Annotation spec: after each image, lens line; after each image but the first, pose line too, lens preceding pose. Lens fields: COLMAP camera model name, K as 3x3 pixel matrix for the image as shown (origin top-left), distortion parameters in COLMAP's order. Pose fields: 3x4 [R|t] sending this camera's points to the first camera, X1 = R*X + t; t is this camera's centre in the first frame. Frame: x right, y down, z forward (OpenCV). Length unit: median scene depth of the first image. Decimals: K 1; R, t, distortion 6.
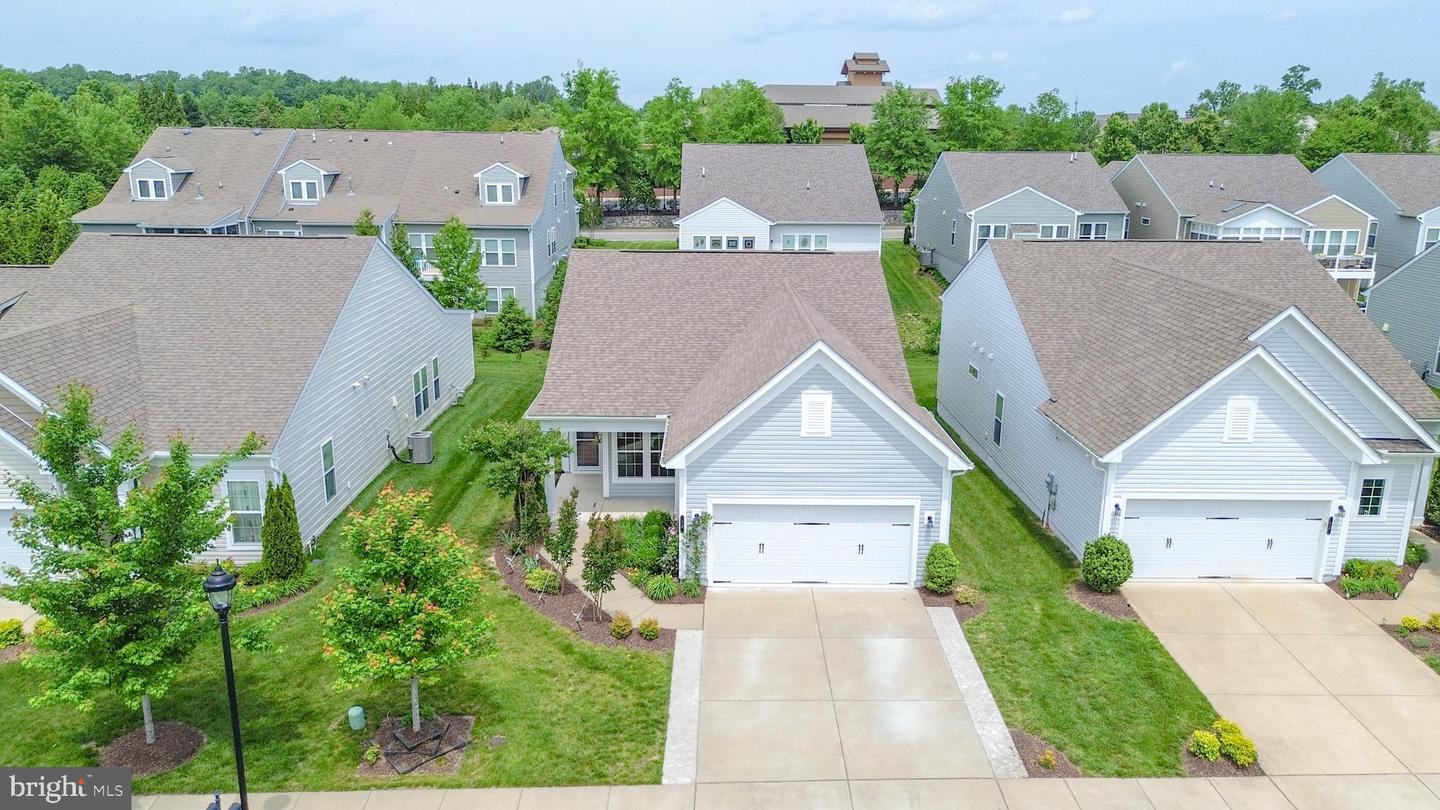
lens RADIAL K [[1042.7, 0, 716.0], [0, 1042.7, 391.4], [0, 0, 1]] dist [0.046019, -0.030028]
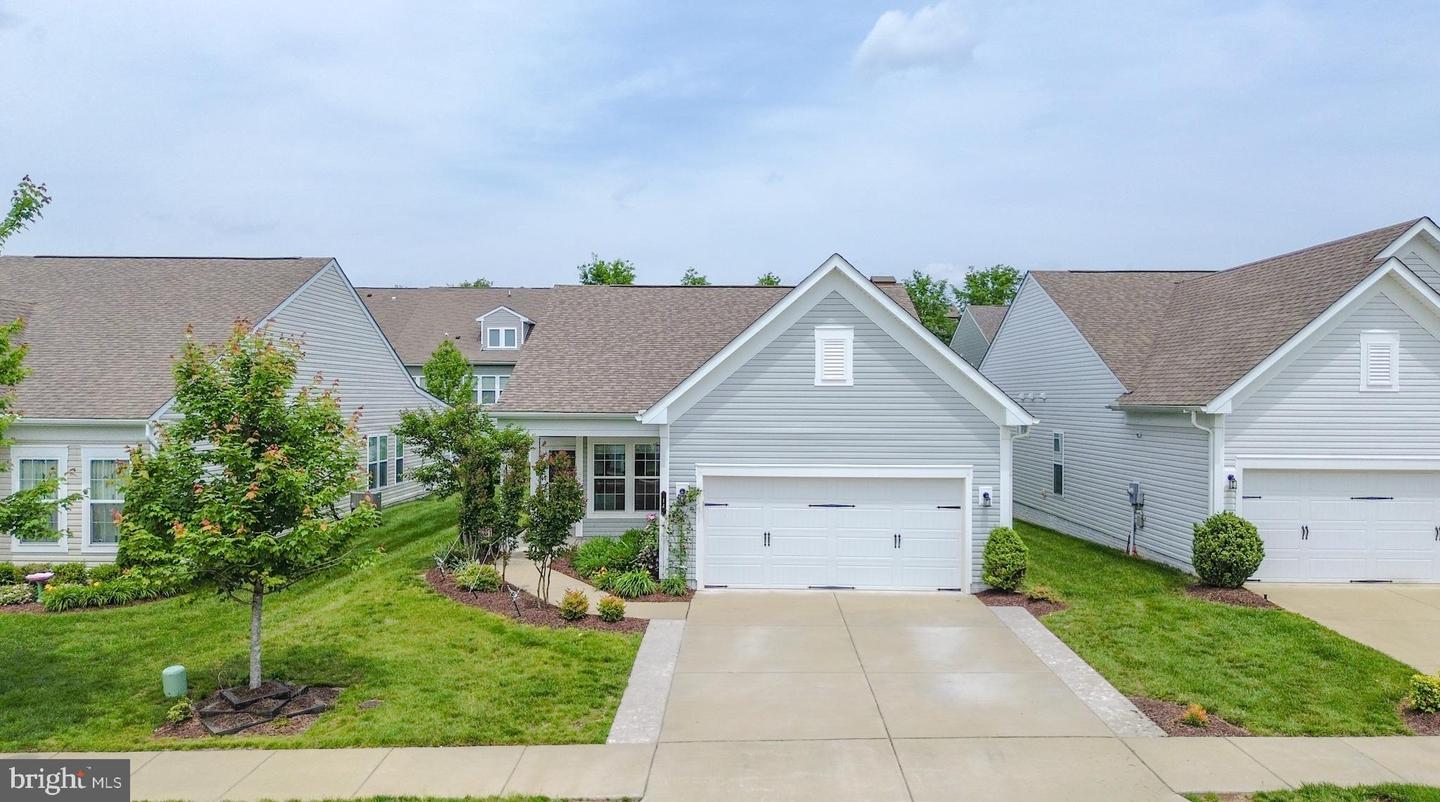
lens RADIAL K [[1042.7, 0, 721.2], [0, 1042.7, 409.7], [0, 0, 1]] dist [0.046019, -0.030028]
pose [[0.999800, -0.004224, -0.019546, 0.025861], [-0.000614, 0.970487, -0.241154, 0.249056], [0.019988, 0.241118, 0.970290, 0.238212]]
